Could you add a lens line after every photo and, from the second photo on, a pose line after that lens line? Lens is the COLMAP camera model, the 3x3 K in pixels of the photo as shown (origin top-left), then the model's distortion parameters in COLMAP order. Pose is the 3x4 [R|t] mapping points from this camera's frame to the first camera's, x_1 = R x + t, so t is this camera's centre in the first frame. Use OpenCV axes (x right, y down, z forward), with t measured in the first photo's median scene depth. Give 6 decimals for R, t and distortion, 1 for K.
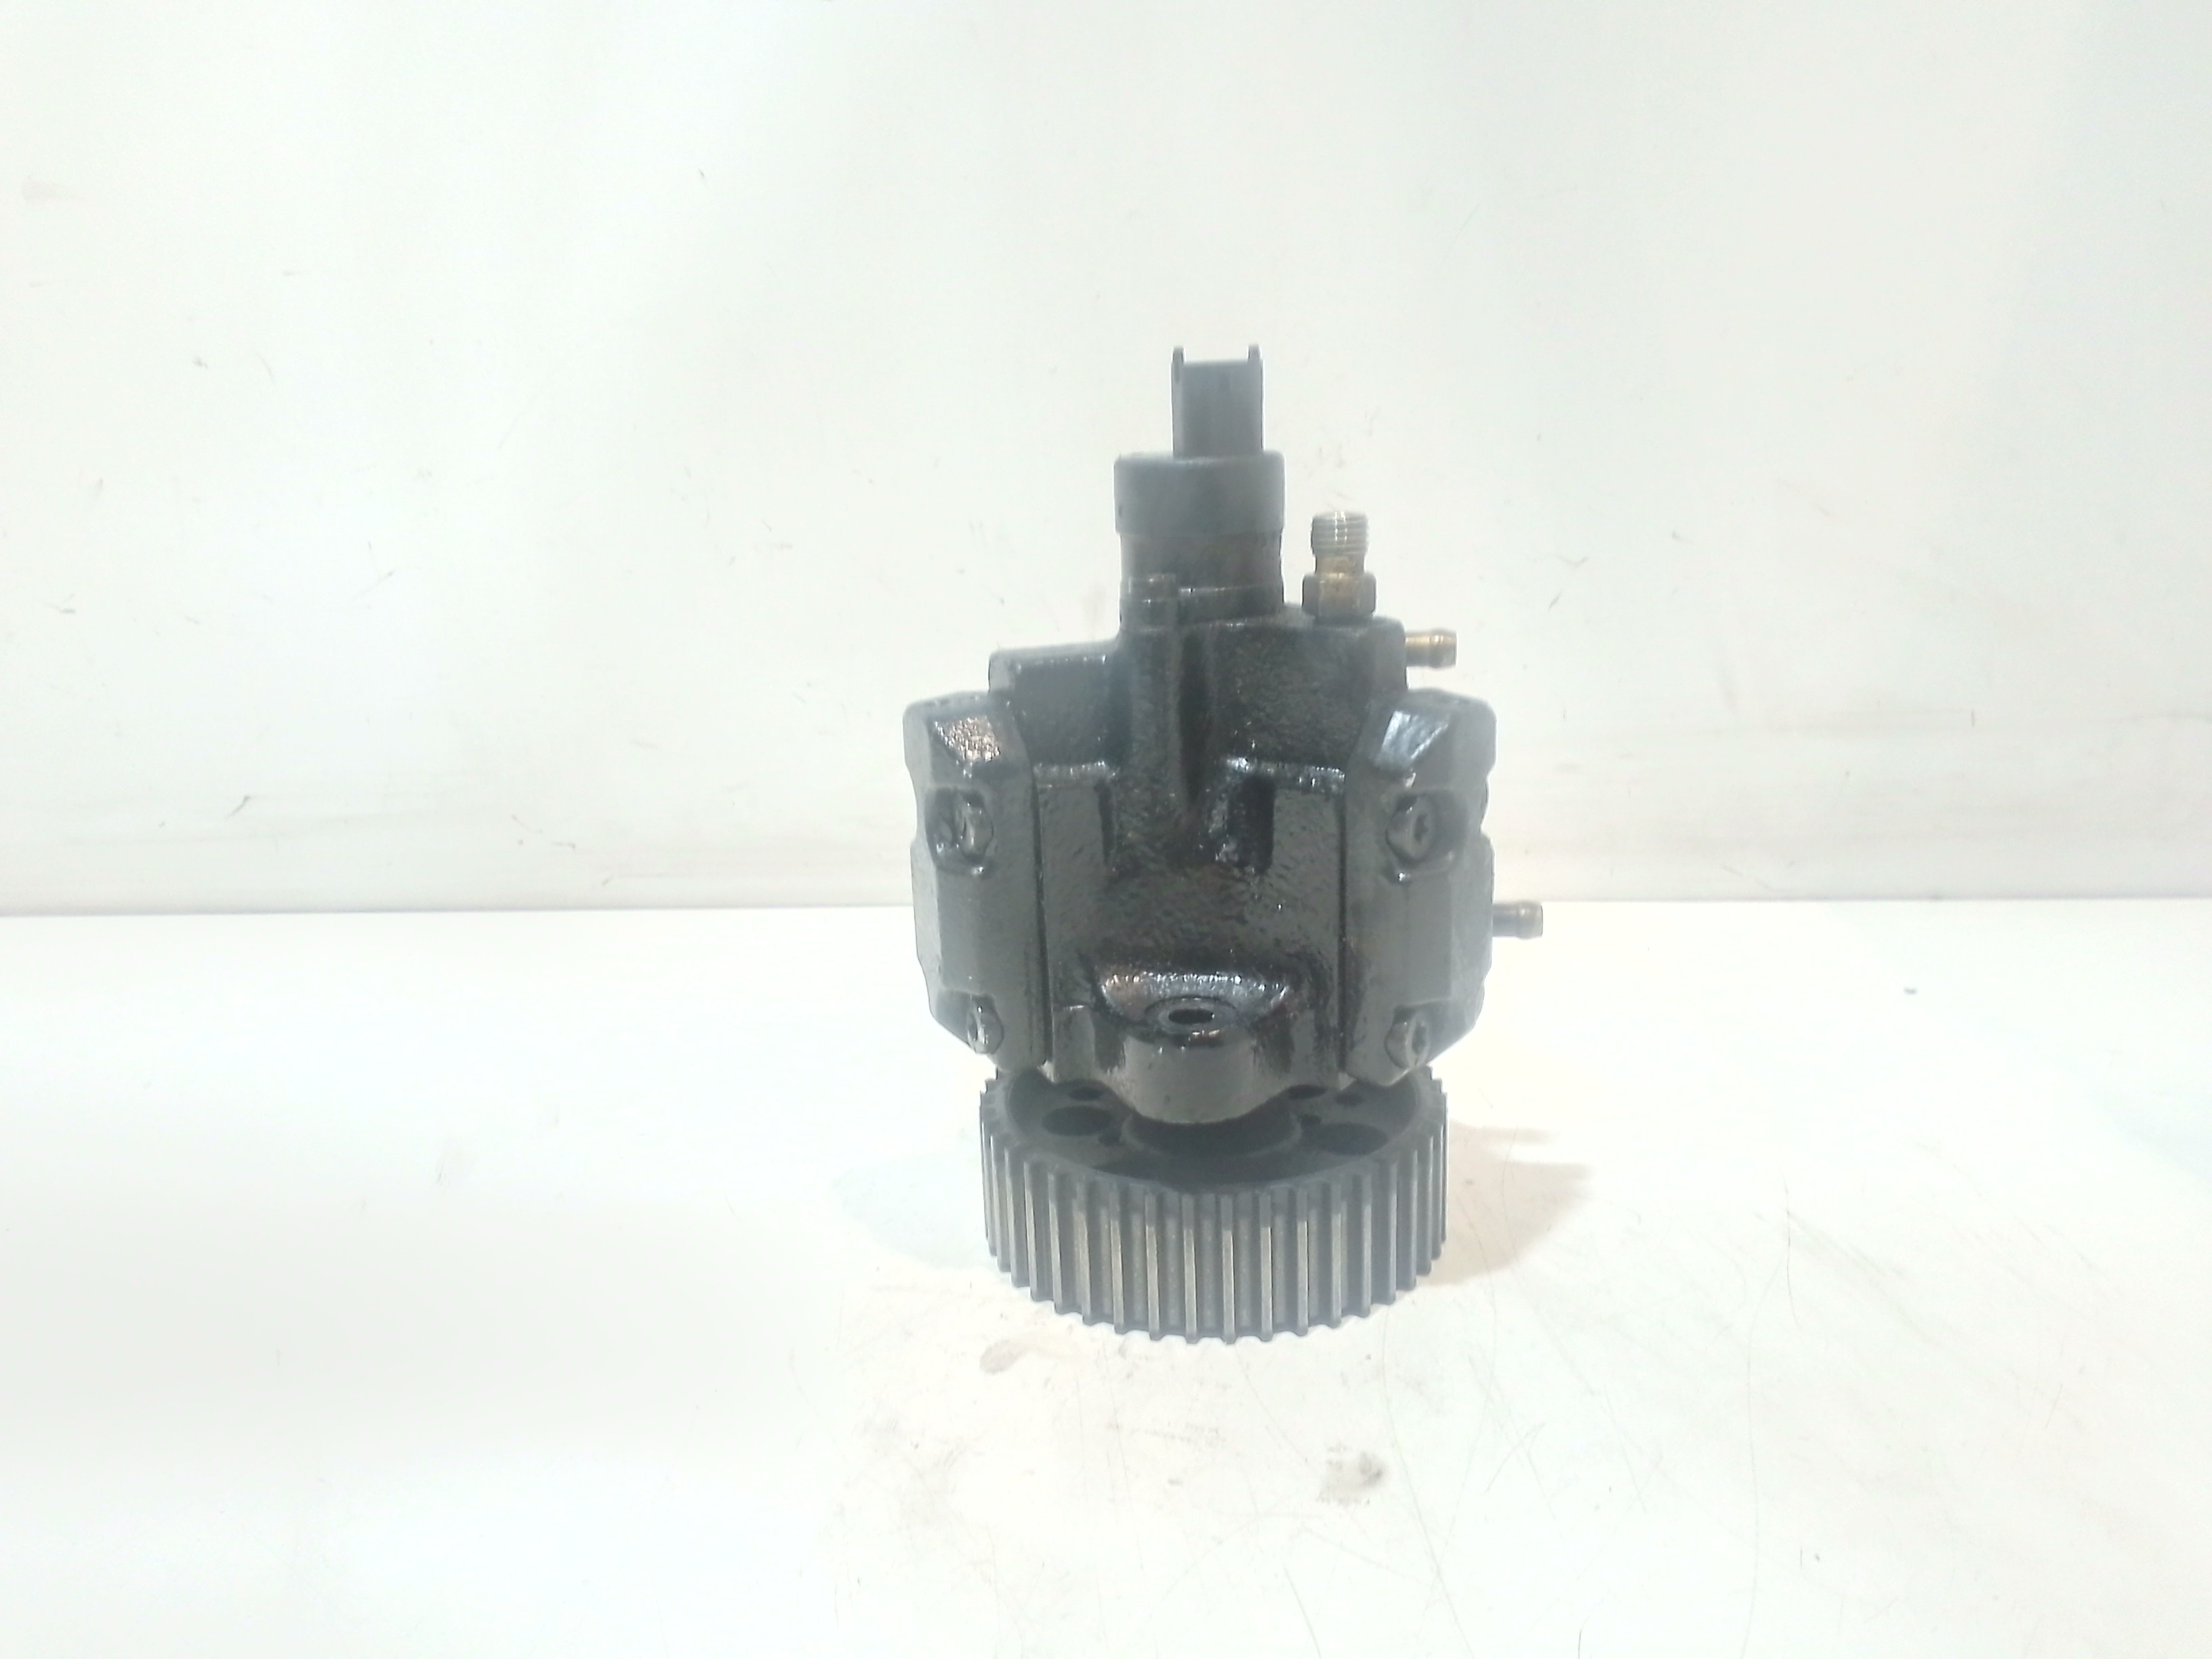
lens RADIAL K [[1712.6, 0, 1108.2], [0, 1712.6, 817.1], [0, 0, 1]] dist [0.062222, -0.102749]
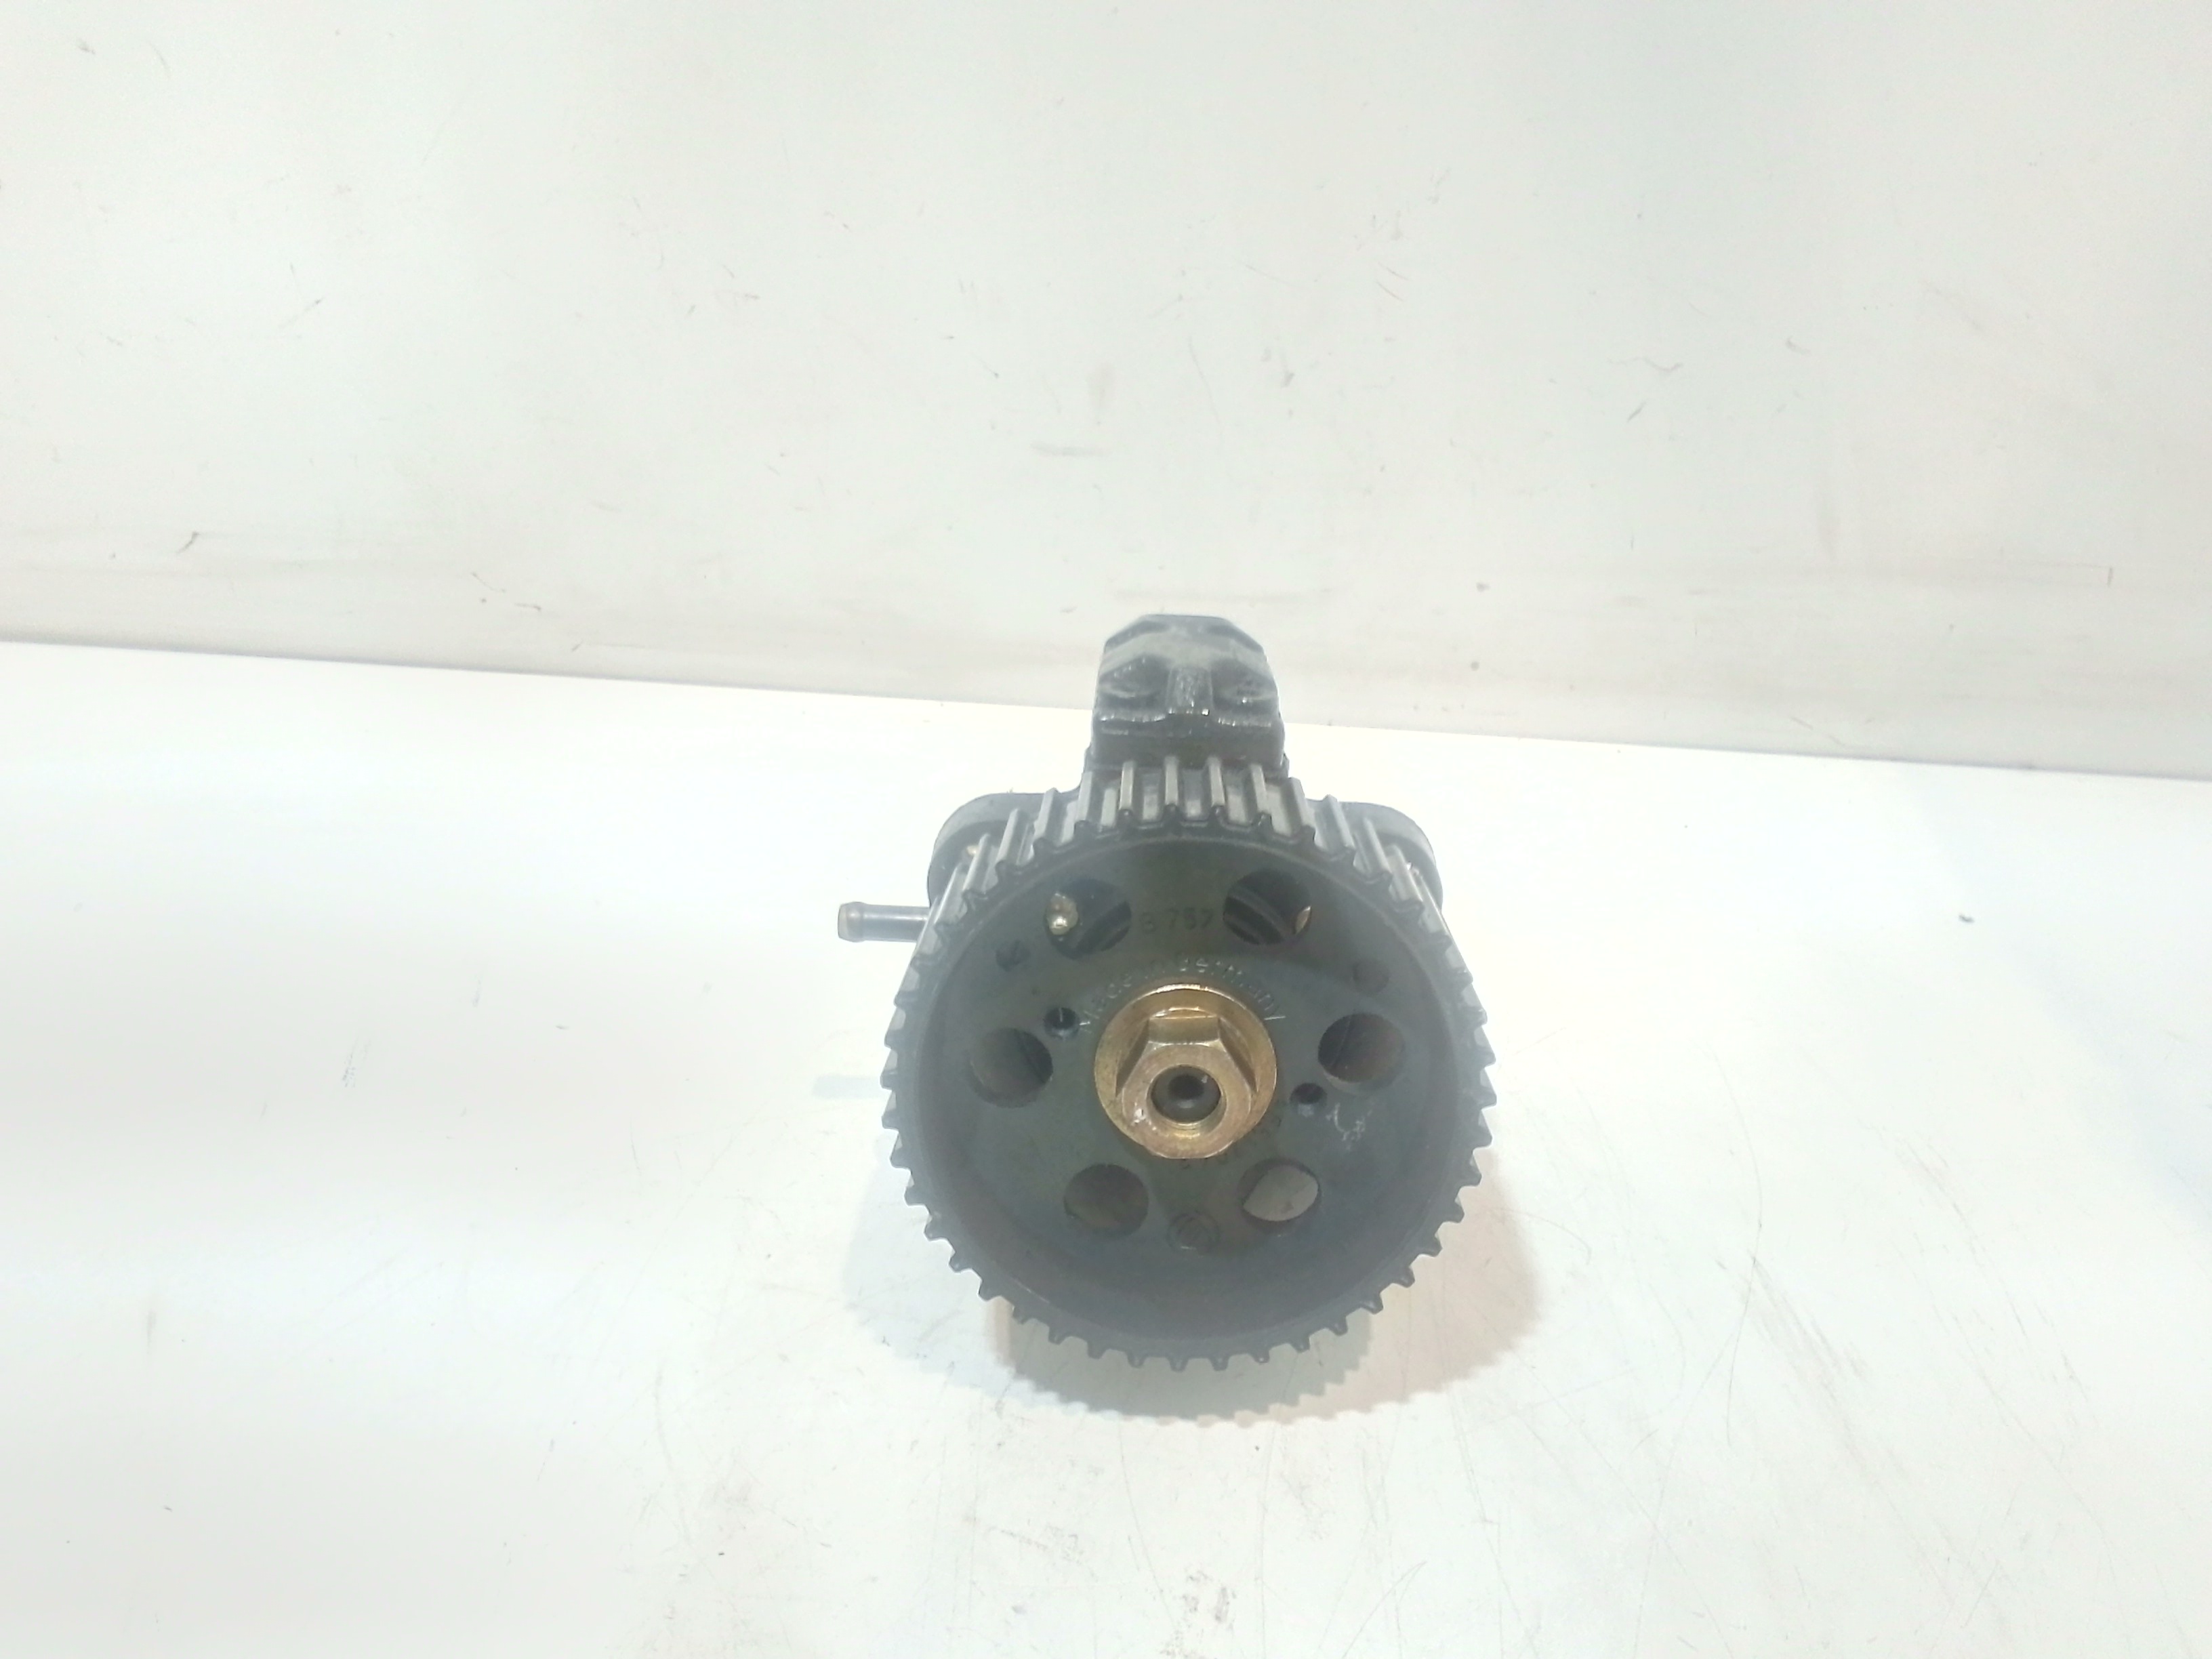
lens RADIAL K [[1712.6, 0, 1108.2], [0, 1712.6, 817.1], [0, 0, 1]] dist [0.062222, -0.102749]
pose [[0.996463, 0.063407, -0.055154, 0.097973], [-0.045964, 0.960641, 0.273963, -0.260285], [0.070354, -0.270458, 0.960158, 0.177979]]
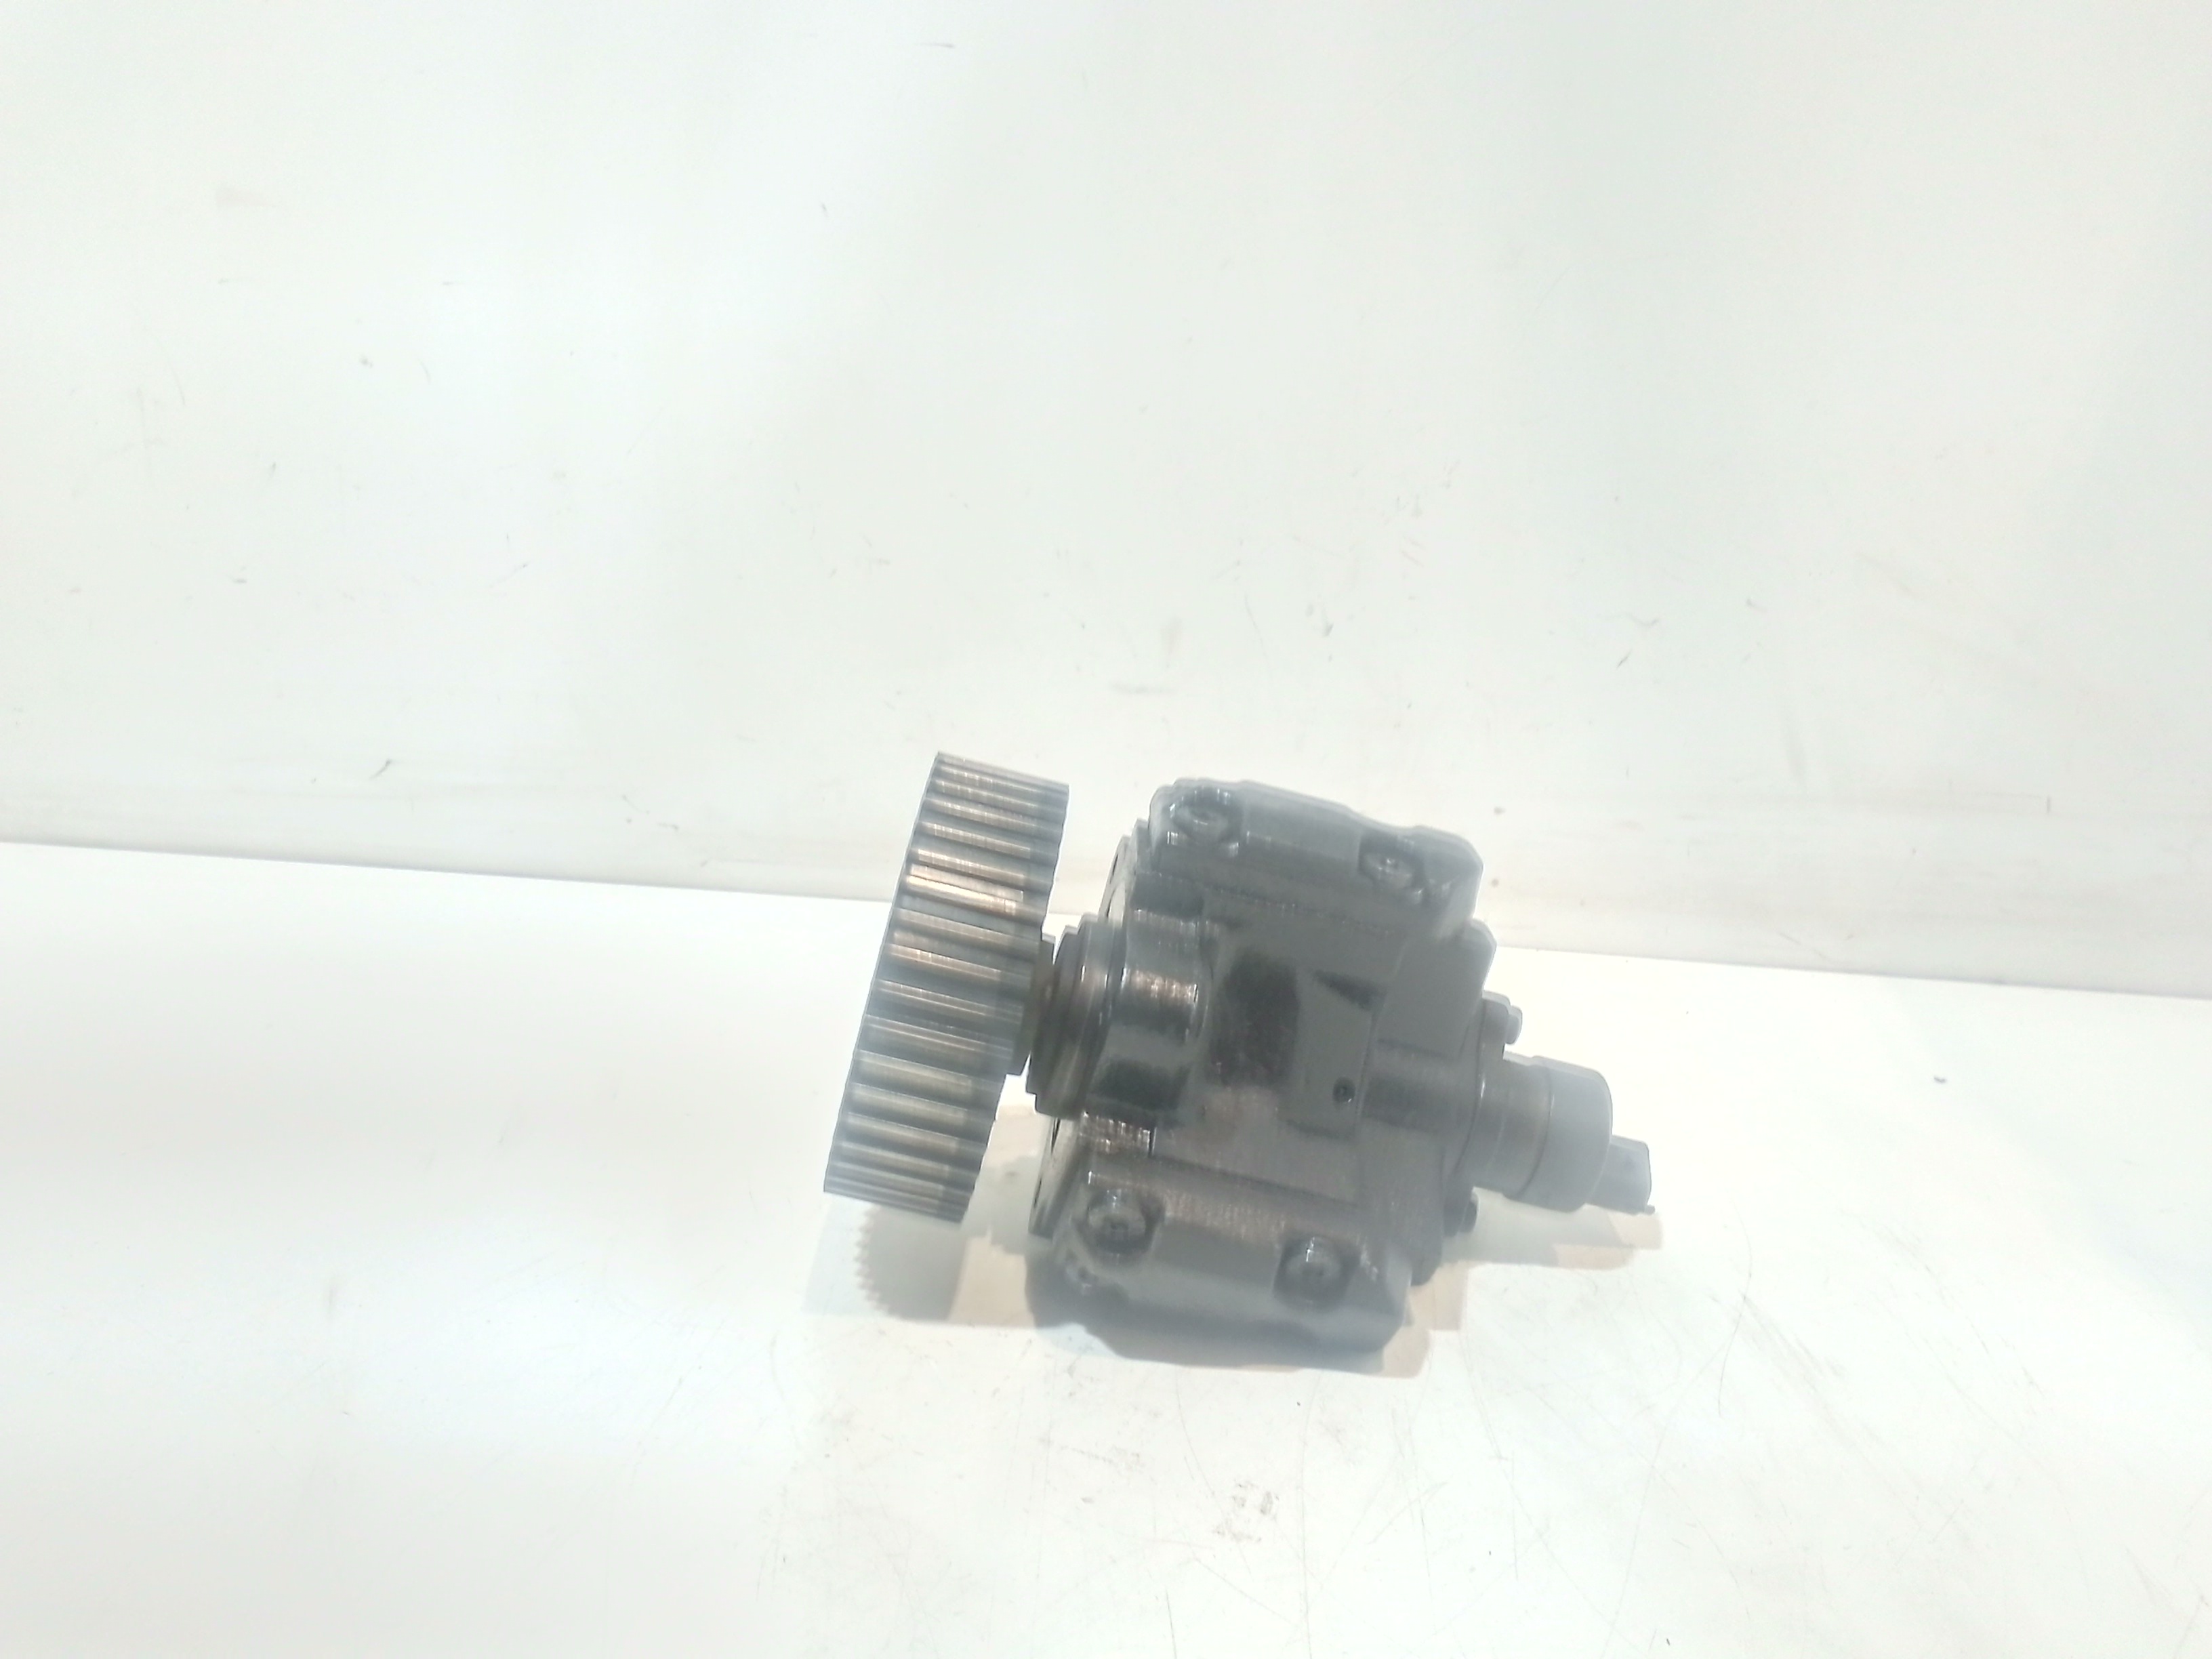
lens RADIAL K [[1712.6, 0, 1108.2], [0, 1712.6, 817.1], [0, 0, 1]] dist [0.062222, -0.102749]
pose [[0.992397, 0.071560, -0.100133, 0.112487], [-0.069593, 0.997310, 0.023003, -0.059896], [0.101510, -0.015859, 0.994708, -0.062076]]
